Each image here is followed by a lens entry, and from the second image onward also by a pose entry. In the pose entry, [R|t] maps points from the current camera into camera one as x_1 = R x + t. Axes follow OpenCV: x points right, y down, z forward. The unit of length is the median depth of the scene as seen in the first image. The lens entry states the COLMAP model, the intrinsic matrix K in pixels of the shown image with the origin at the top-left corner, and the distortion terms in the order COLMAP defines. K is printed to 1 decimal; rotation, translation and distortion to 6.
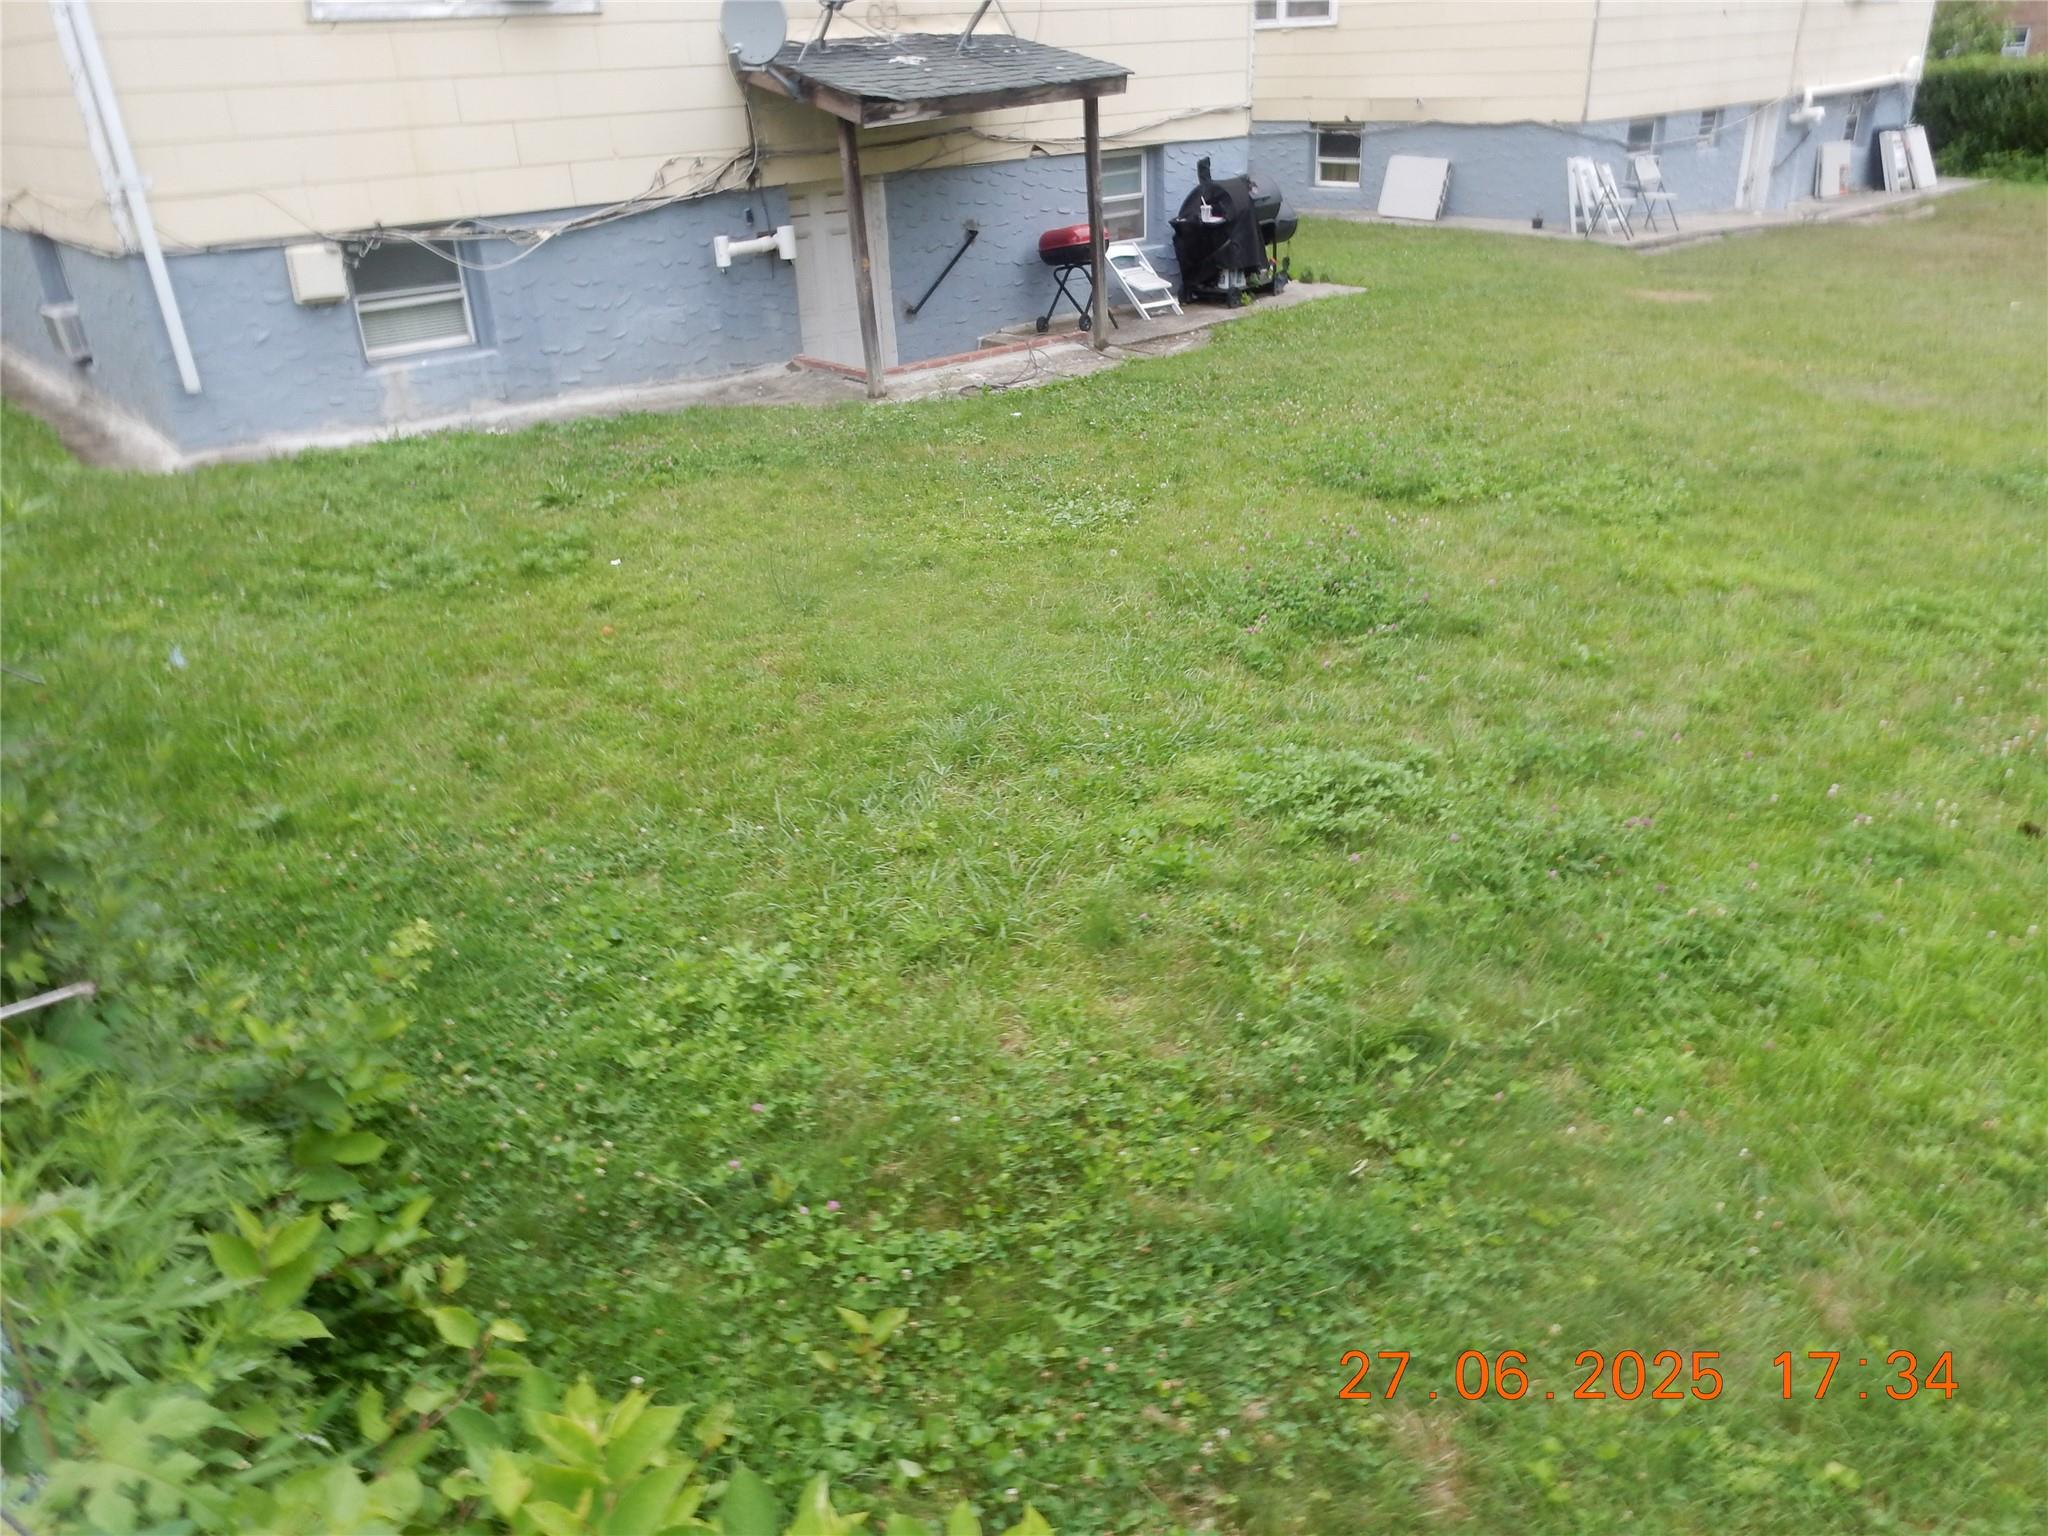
lens RADIAL K [[1511.4, 0, 1007.6], [0, 1511.4, 774.2], [0, 0, 1]] dist [-0.005700, -0.000880]
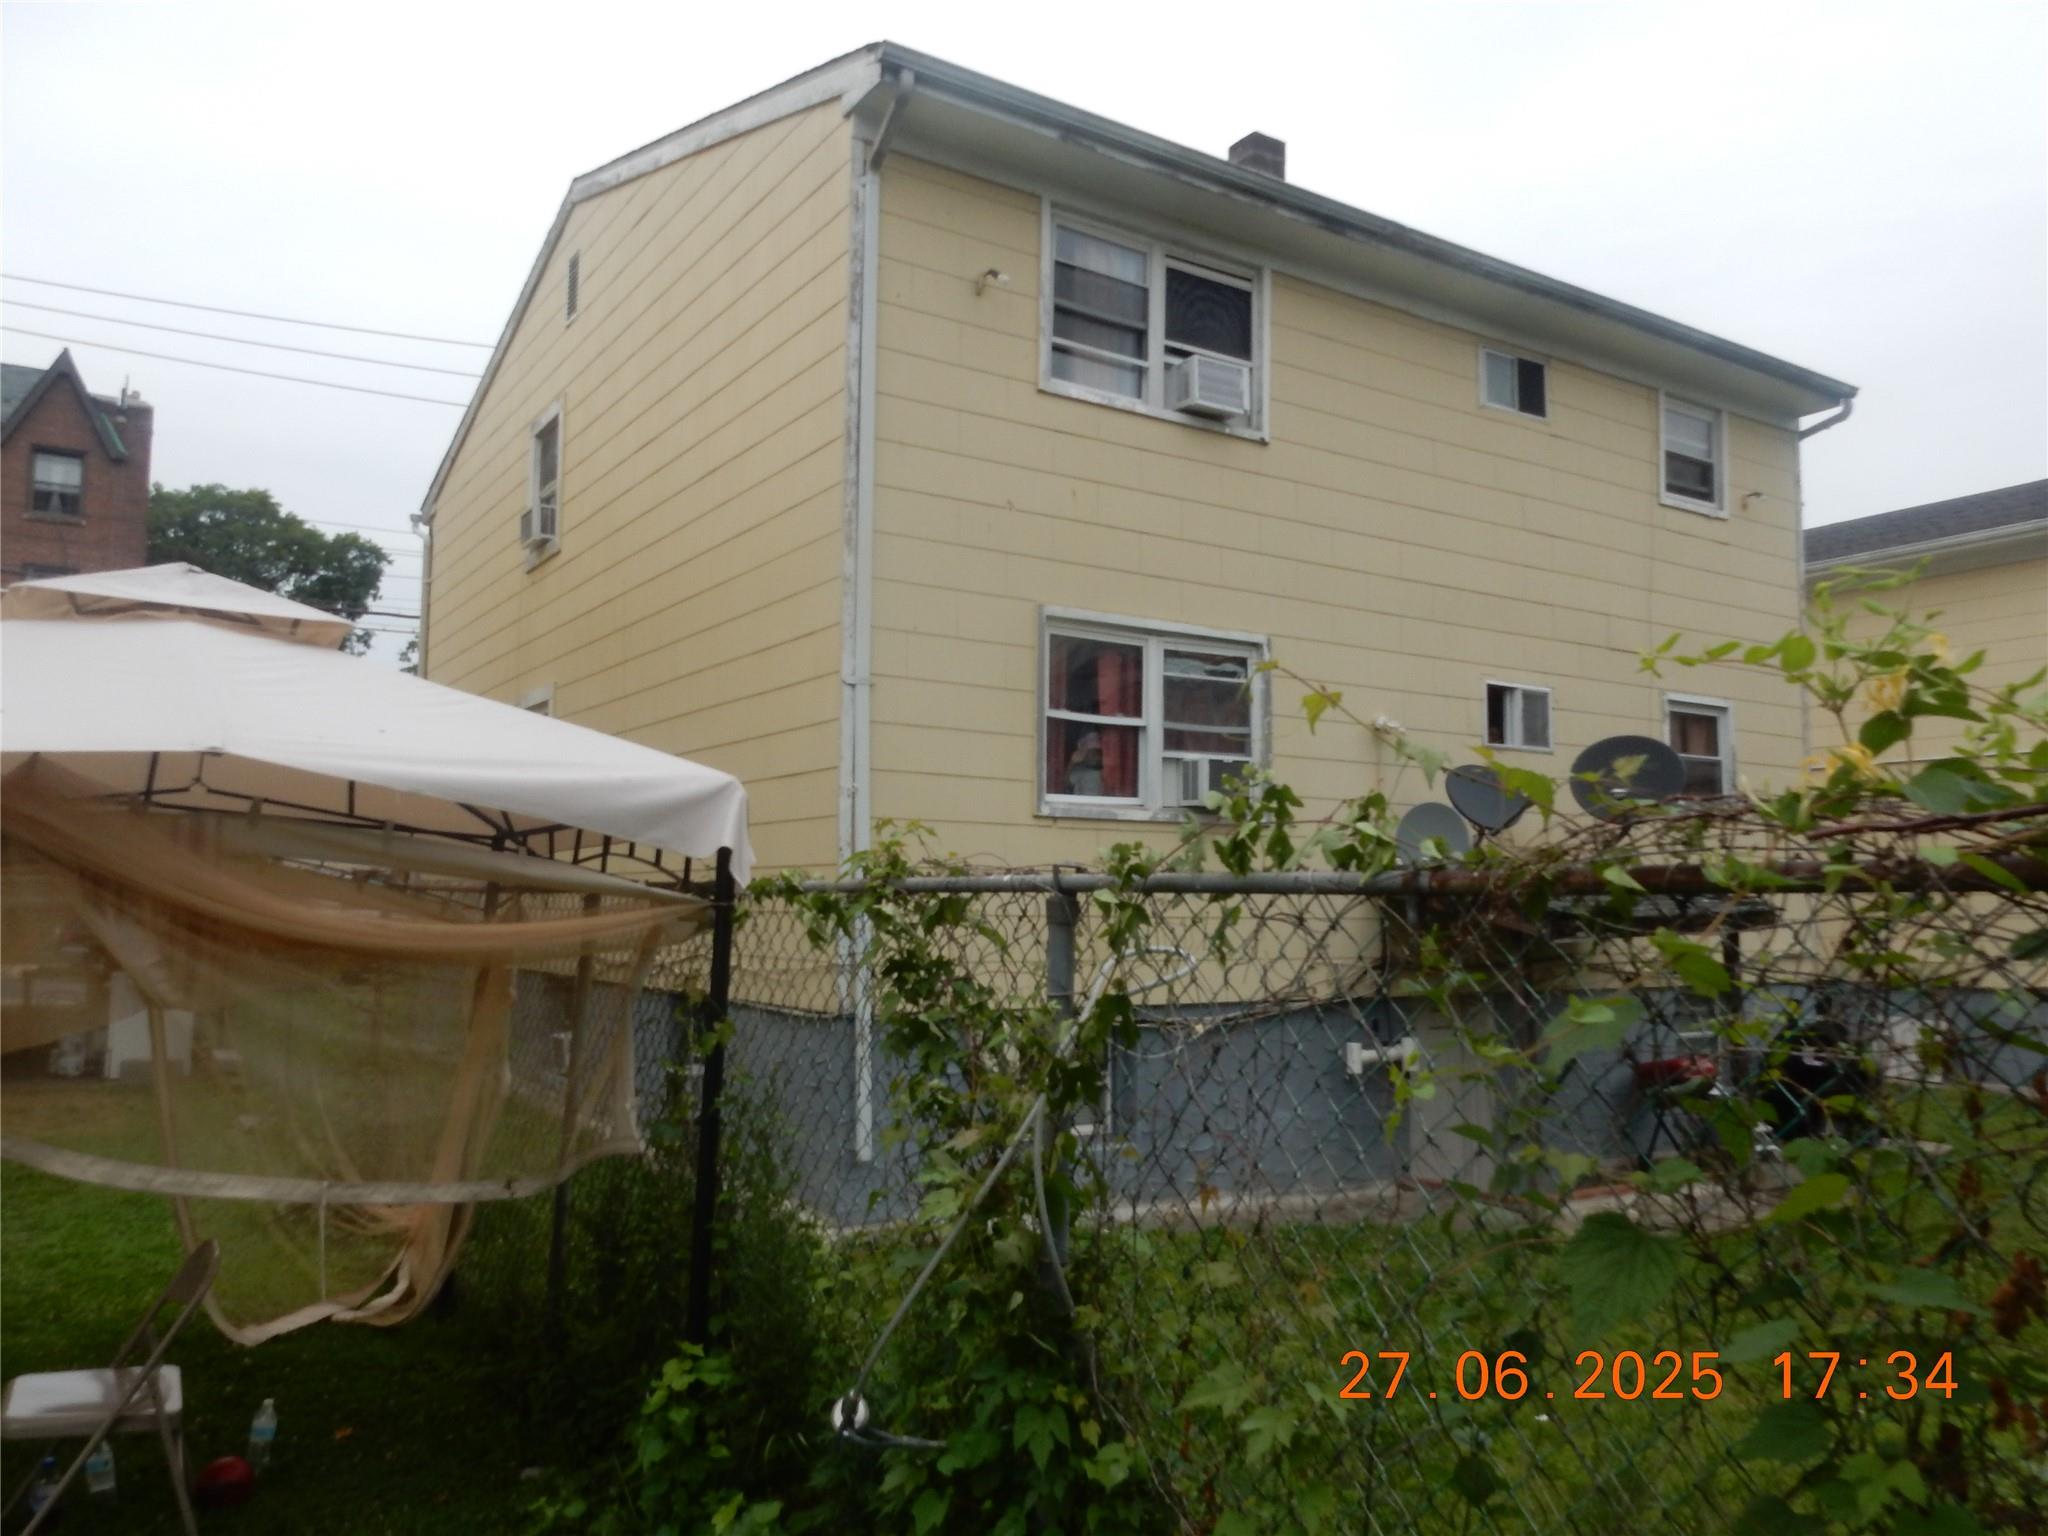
lens RADIAL K [[1520.2, 0, 1024.0], [0, 1520.2, 768.0], [0, 0, 1]] dist [-0.001720, 0.000963]
pose [[0.988082, 0.035474, -0.149782, -0.414532], [-0.107219, 0.856800, -0.504378, -0.001061], [0.110441, 0.514426, 0.850393, 0.123999]]
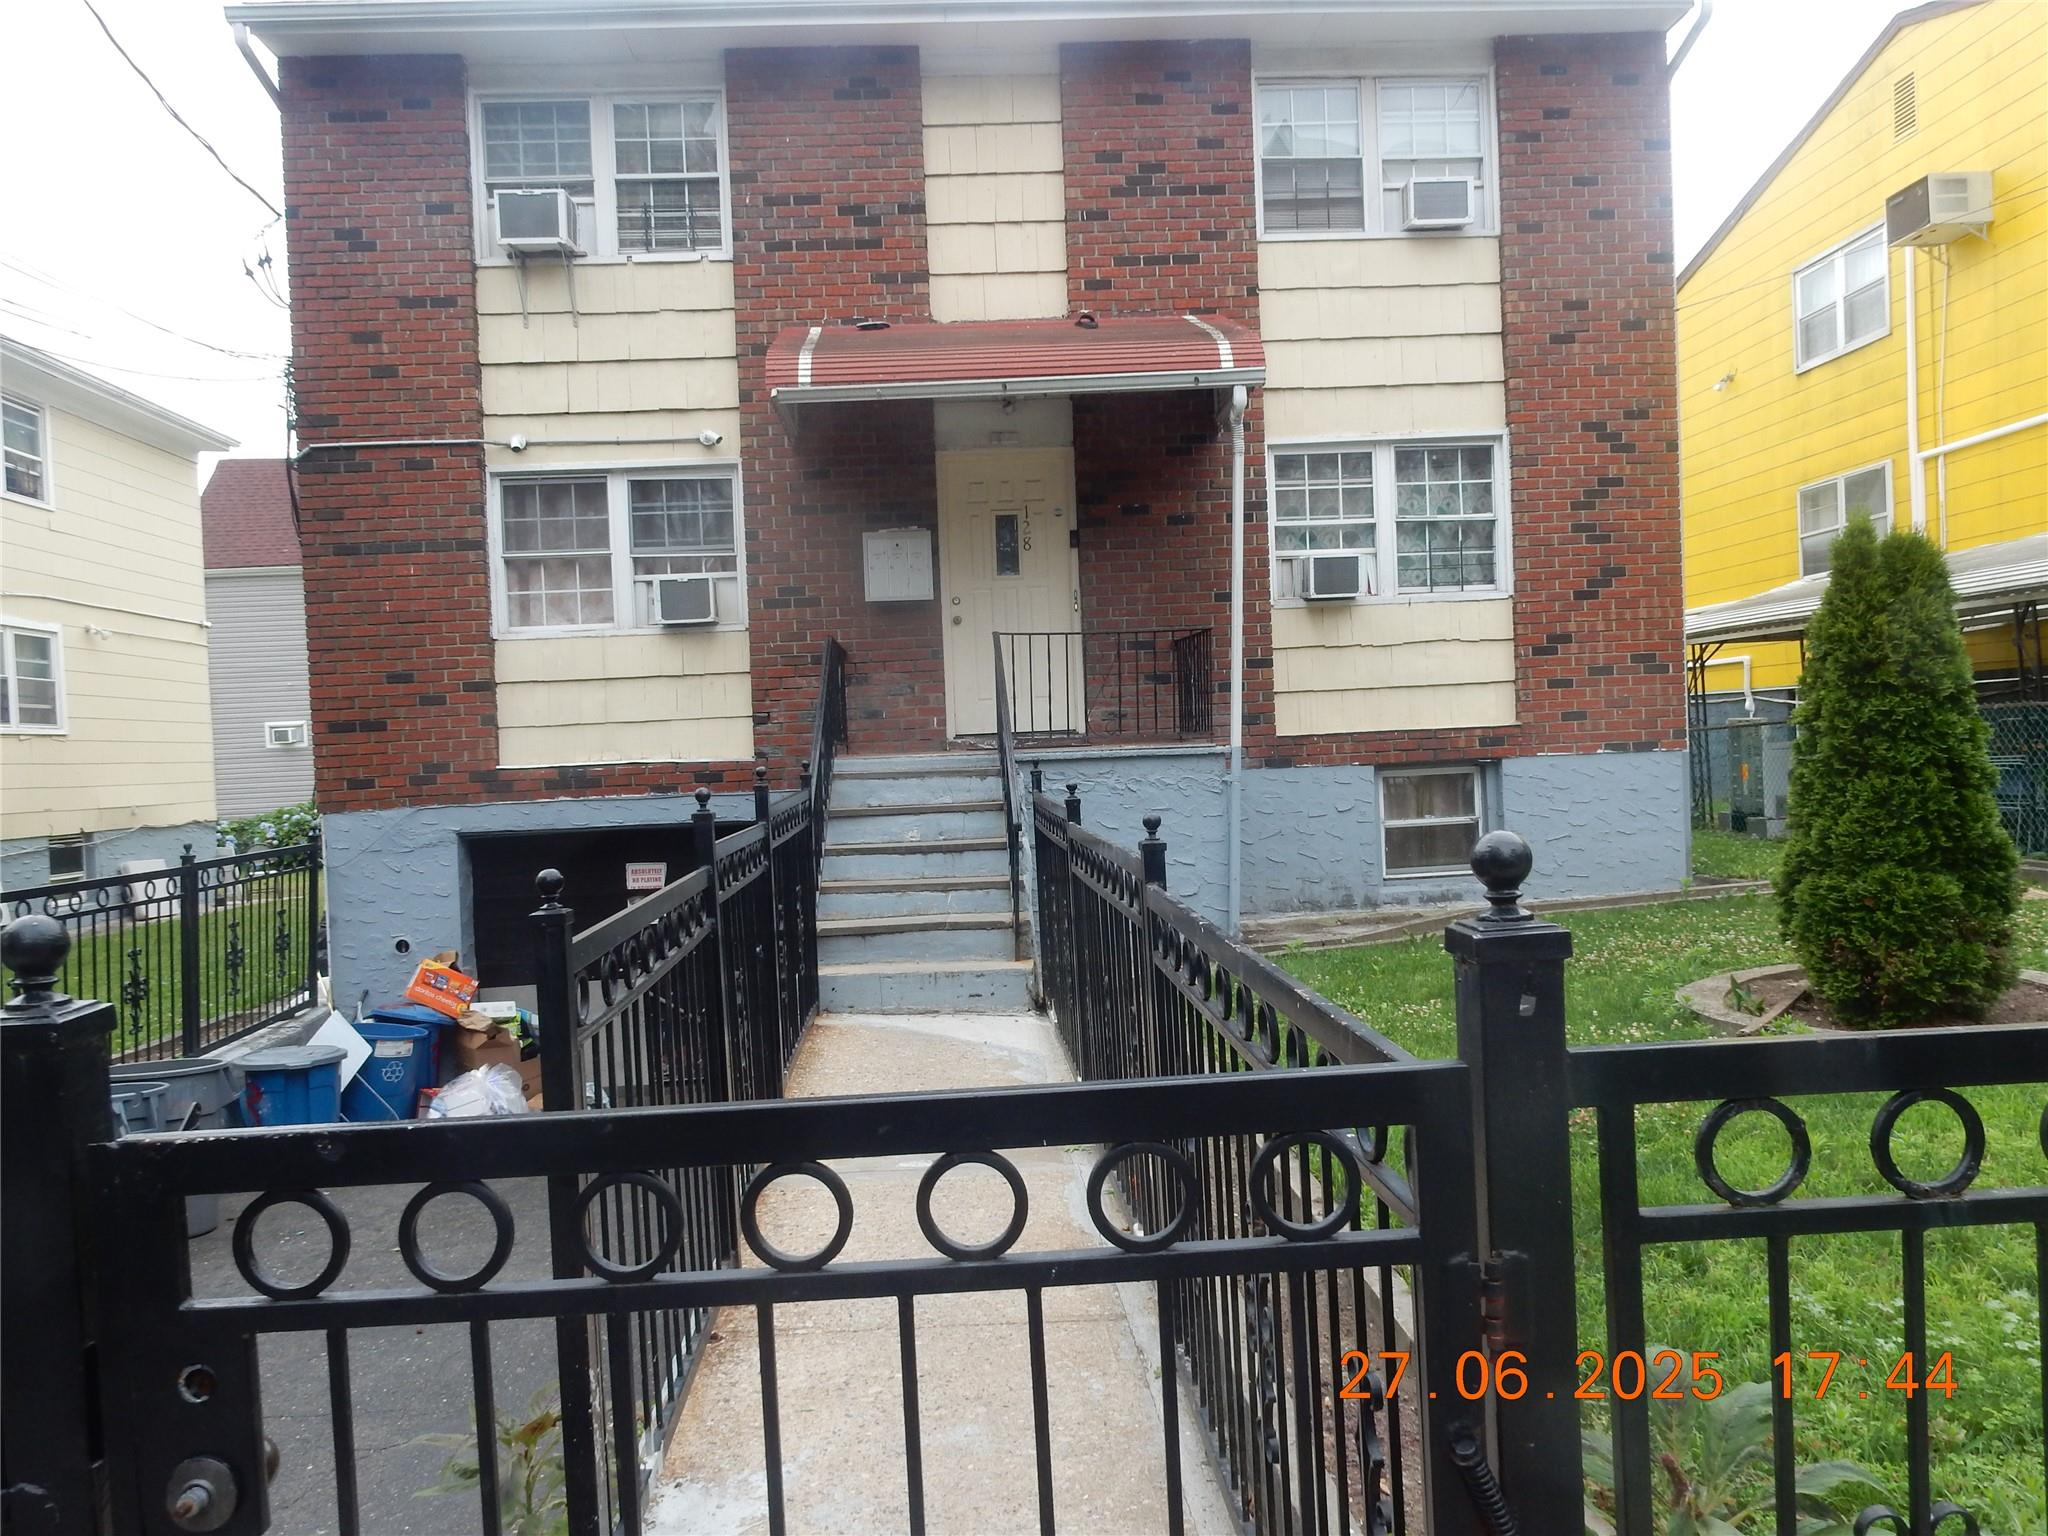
lens RADIAL K [[1524.7, 0, 1013.9], [0, 1524.7, 778.5], [0, 0, 1]] dist [-0.002851, 0.007555]
pose [[-0.784375, 0.063062, 0.617073, -2.285141], [0.335255, 0.880095, 0.336208, -1.727727], [-0.521882, 0.470590, -0.711466, 3.994387]]
